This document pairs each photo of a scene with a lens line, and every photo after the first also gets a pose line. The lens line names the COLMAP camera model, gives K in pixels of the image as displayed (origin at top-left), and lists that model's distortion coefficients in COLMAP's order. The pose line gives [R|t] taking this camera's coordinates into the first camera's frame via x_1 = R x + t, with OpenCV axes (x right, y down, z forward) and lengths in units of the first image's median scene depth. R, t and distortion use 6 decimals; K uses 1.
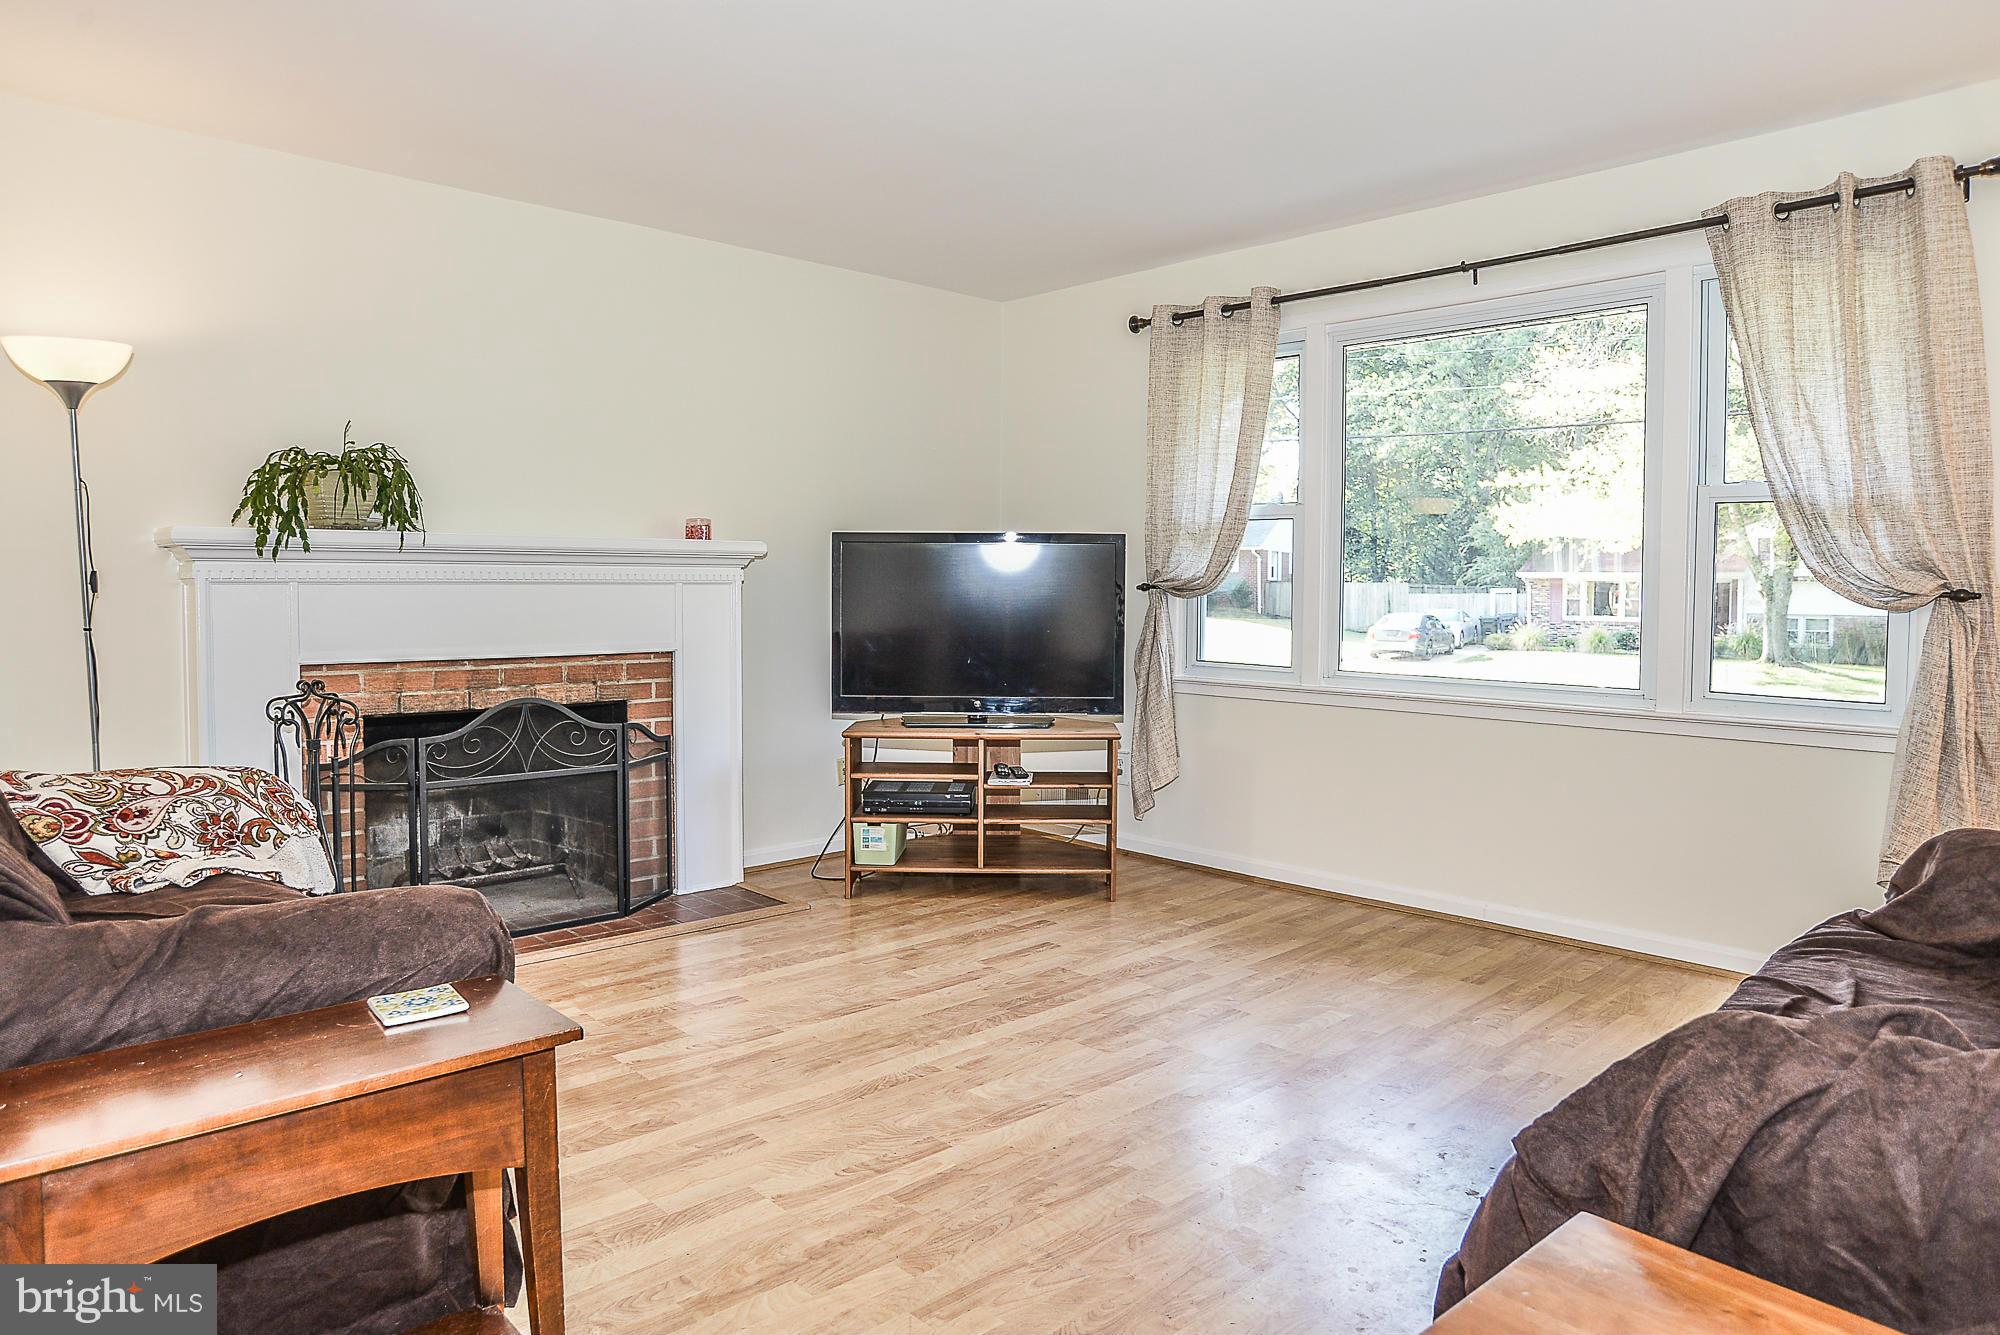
lens RADIAL K [[1256.8, 0, 1000.0], [0, 1256.8, 667.5], [0, 0, 1]] dist [-0.122500, 0.071564]
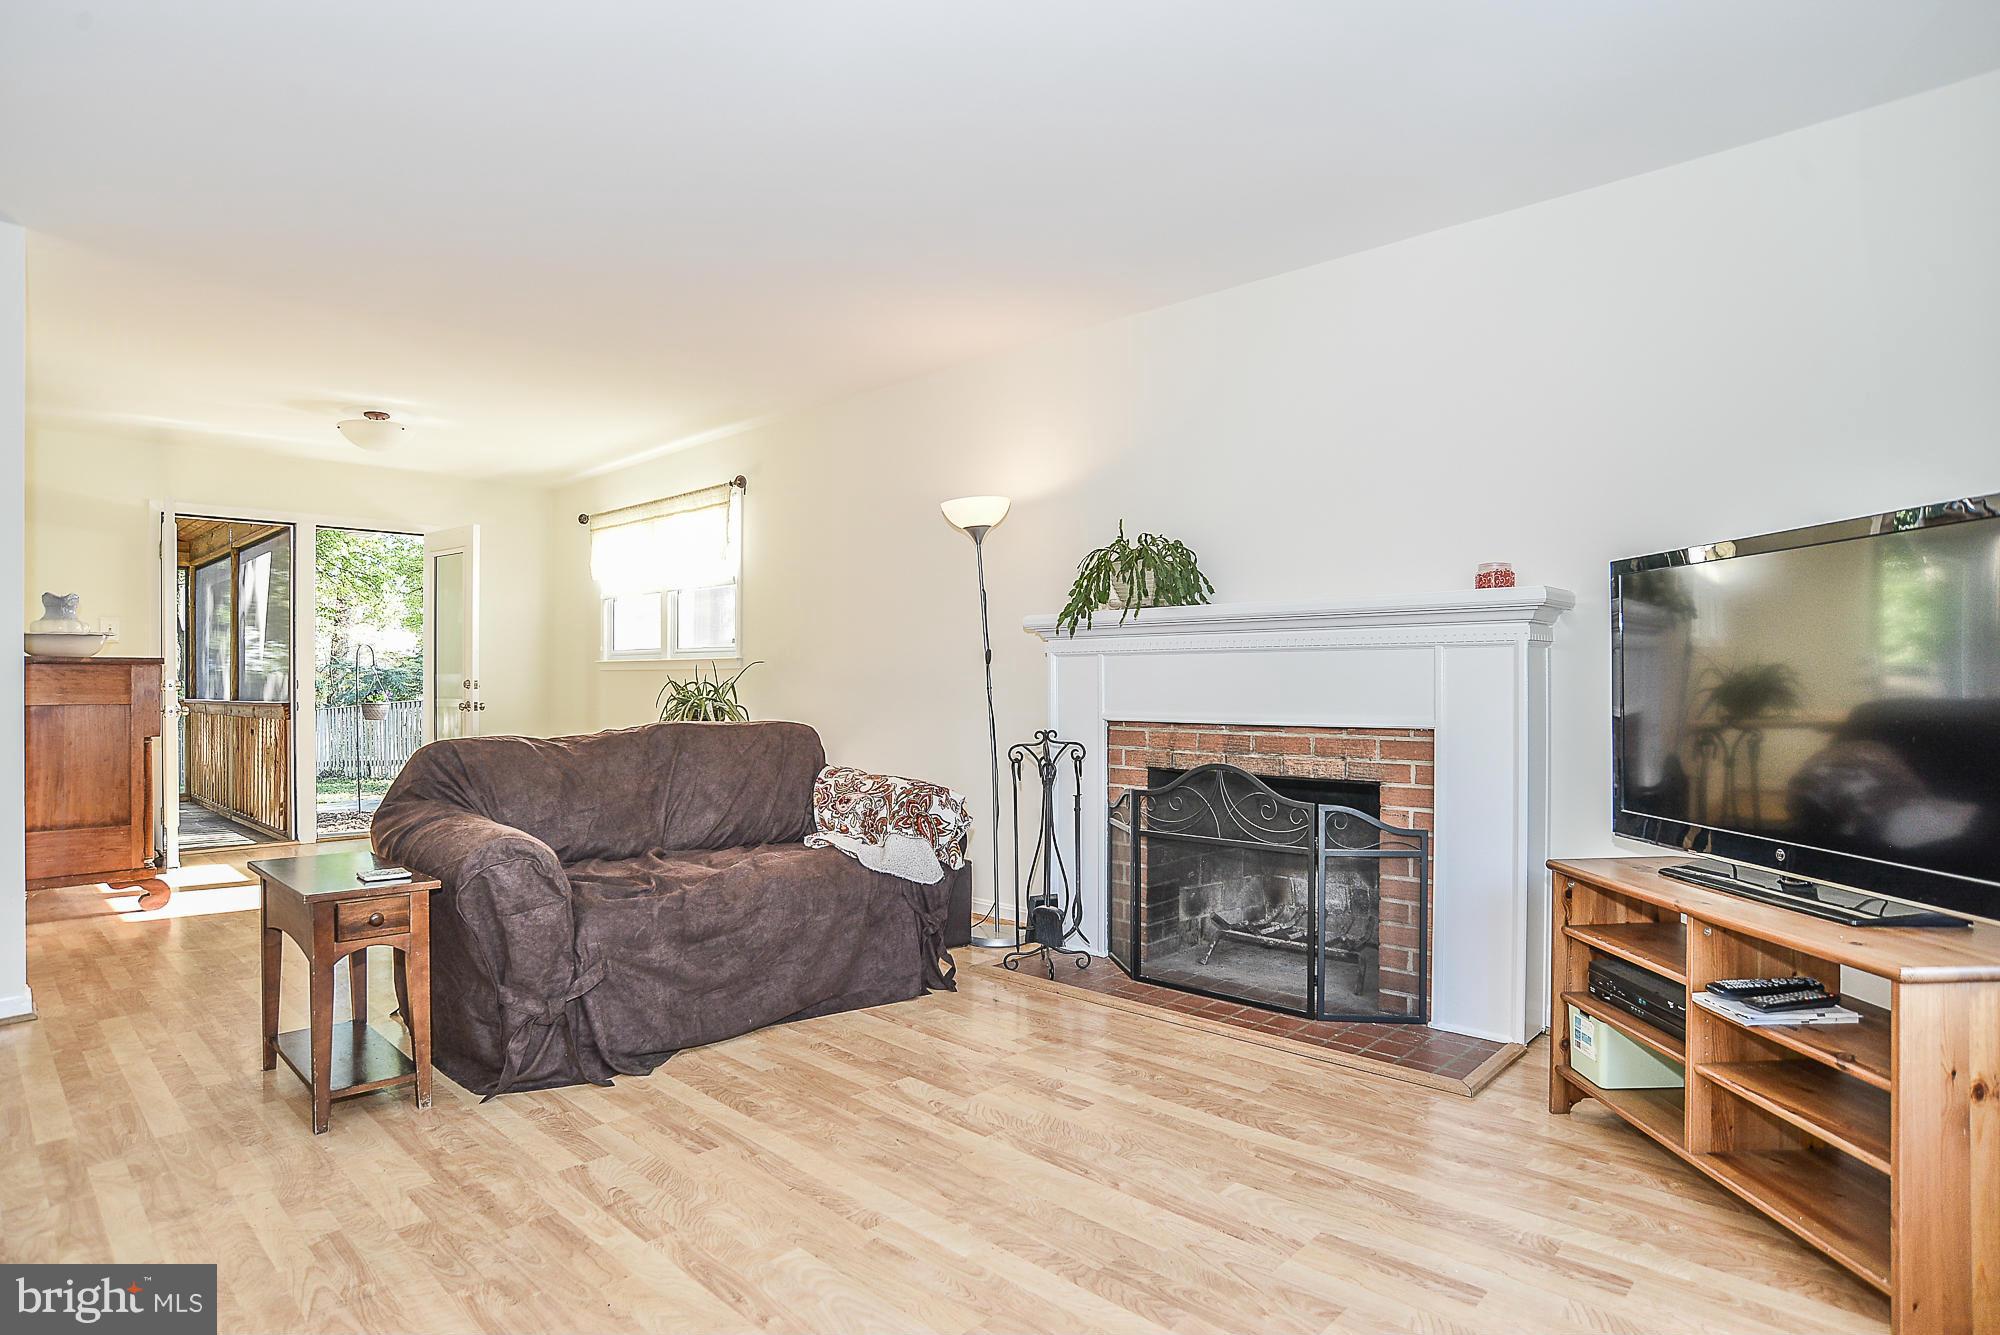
lens RADIAL K [[1076.9, 0, 977.7], [0, 1076.9, 673.8], [0, 0, 1]] dist [-0.077474, 0.038296]
pose [[0.035353, -0.009260, -0.999332, 0.472917], [-0.057467, 0.998284, -0.011283, -0.026776], [0.997721, 0.057828, 0.034760, 0.743026]]
